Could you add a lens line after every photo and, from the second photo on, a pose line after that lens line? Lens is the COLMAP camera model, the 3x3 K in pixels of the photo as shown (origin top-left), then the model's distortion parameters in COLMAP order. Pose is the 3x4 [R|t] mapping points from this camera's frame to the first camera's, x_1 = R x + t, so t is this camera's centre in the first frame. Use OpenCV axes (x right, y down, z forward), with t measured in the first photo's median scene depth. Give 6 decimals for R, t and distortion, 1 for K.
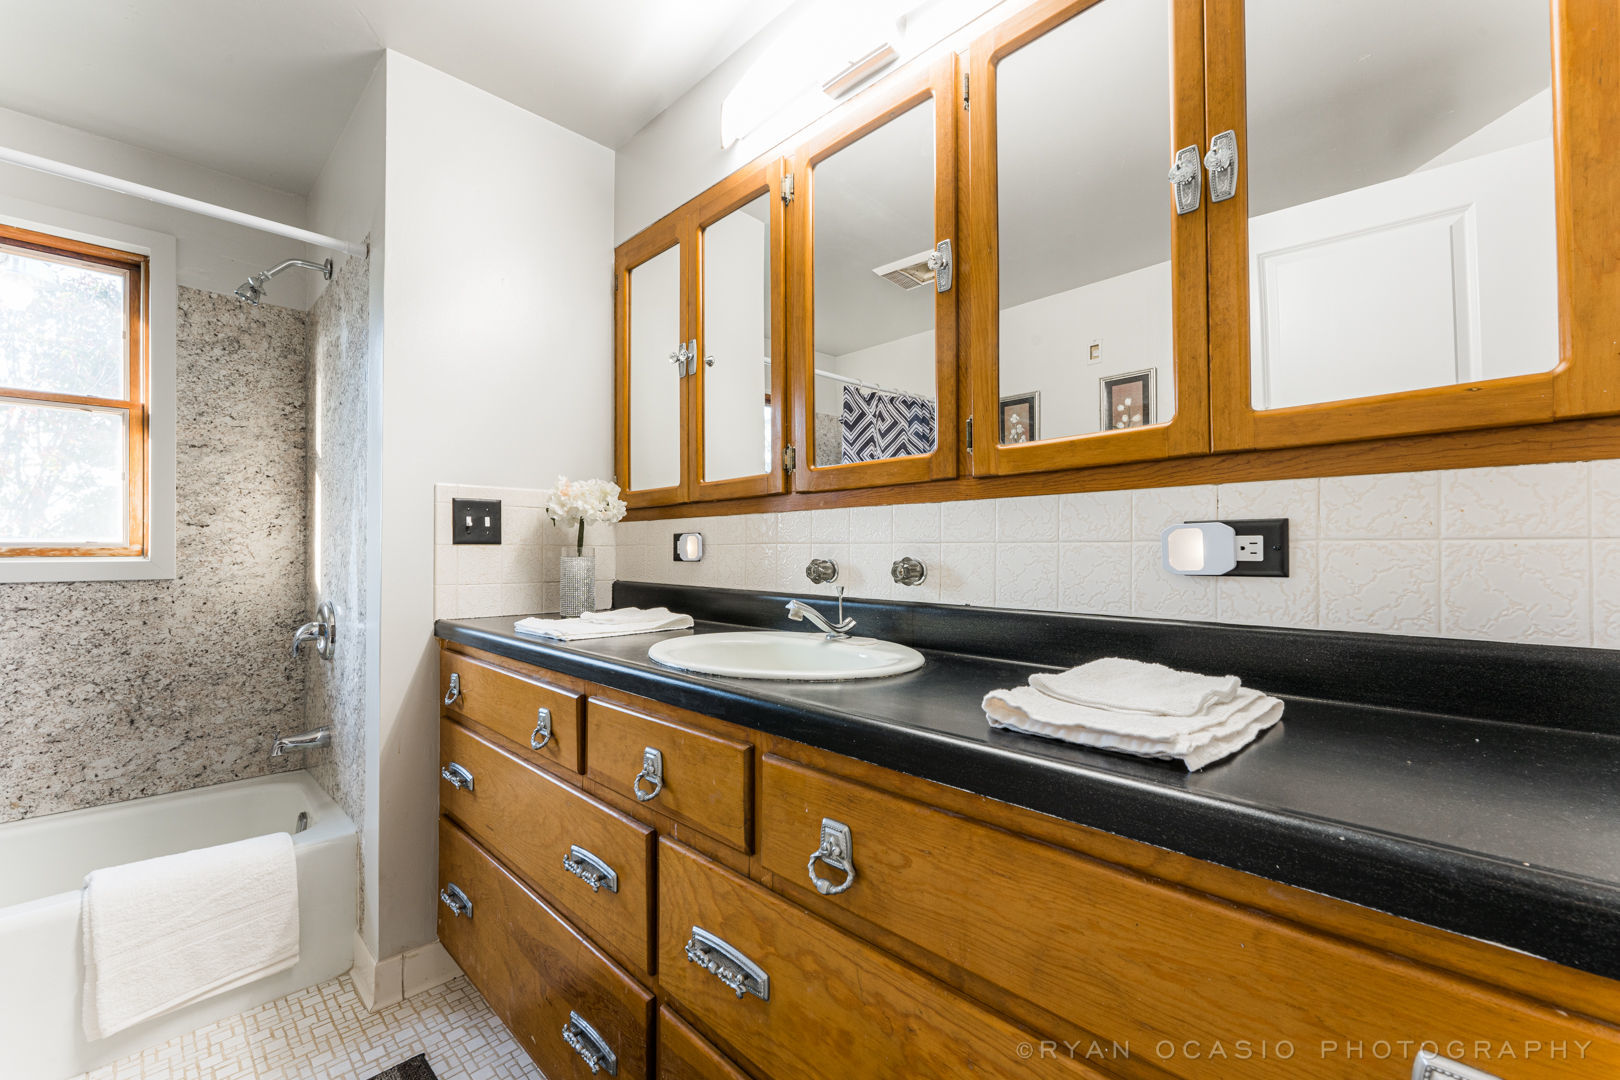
lens RADIAL K [[658.8, 0, 805.9], [0, 658.8, 545.5], [0, 0, 1]] dist [-0.000330, -0.000013]
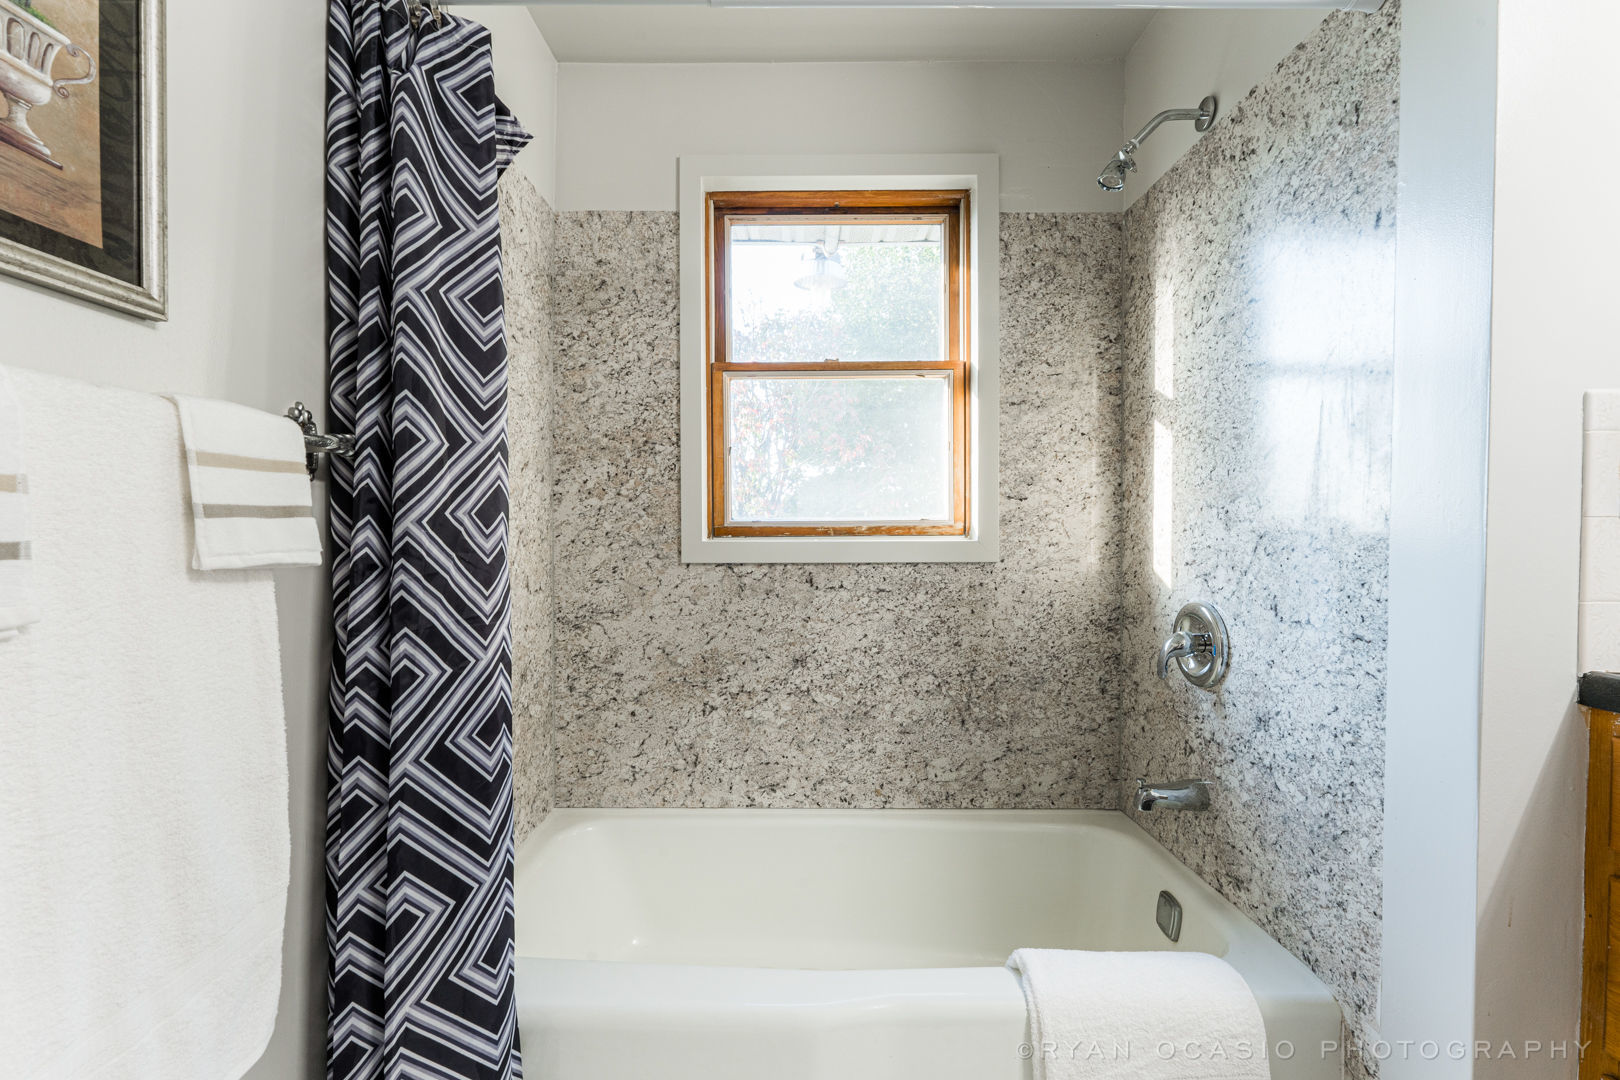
lens RADIAL K [[658.8, 0, 805.9], [0, 658.8, 545.5], [0, 0, 1]] dist [-0.000330, -0.000013]
pose [[0.718028, 0.018419, -0.695771, -0.537014], [0.007111, 0.999403, 0.033795, -0.001133], [0.695978, -0.029214, 0.717469, 0.213263]]
